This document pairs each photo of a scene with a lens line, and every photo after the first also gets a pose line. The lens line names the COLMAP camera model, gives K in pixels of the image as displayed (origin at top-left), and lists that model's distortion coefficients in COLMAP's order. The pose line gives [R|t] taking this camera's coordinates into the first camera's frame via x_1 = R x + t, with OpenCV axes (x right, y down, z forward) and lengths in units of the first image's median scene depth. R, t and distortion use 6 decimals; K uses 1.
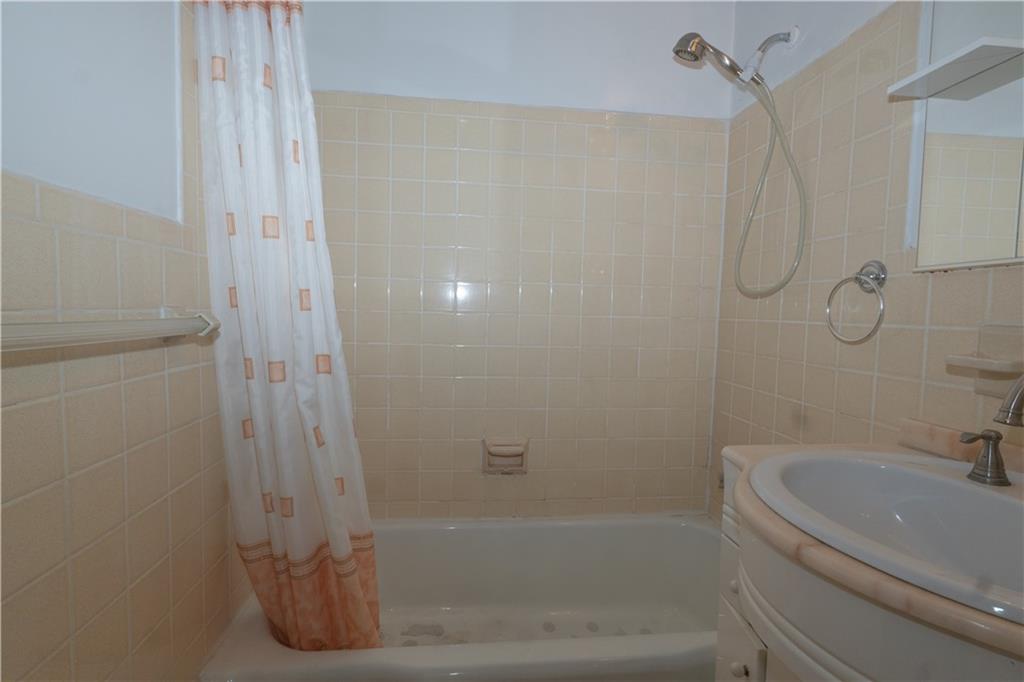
lens RADIAL K [[470.8, 0, 512.0], [0, 470.8, 336.1], [0, 0, 1]] dist [-0.001355, -0.000321]
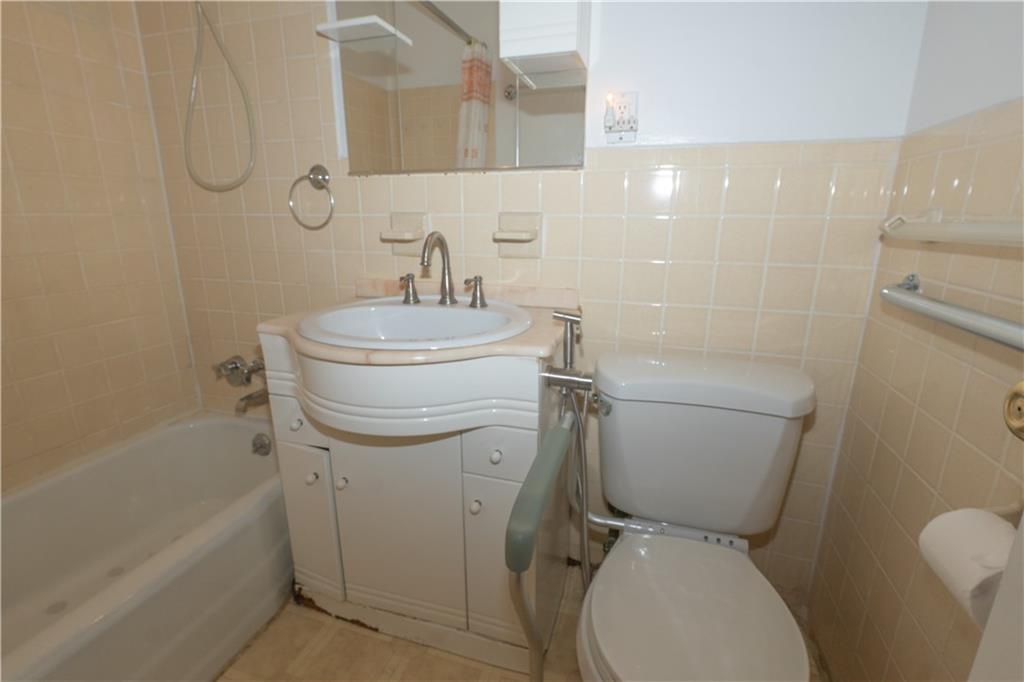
lens RADIAL K [[470.8, 0, 512.0], [0, 470.8, 336.1], [0, 0, 1]] dist [-0.001355, -0.000321]
pose [[0.385519, -0.244394, 0.889745, -0.311731], [0.055936, 0.968701, 0.241845, 0.015899], [-0.921003, -0.043467, 0.387123, -0.026521]]
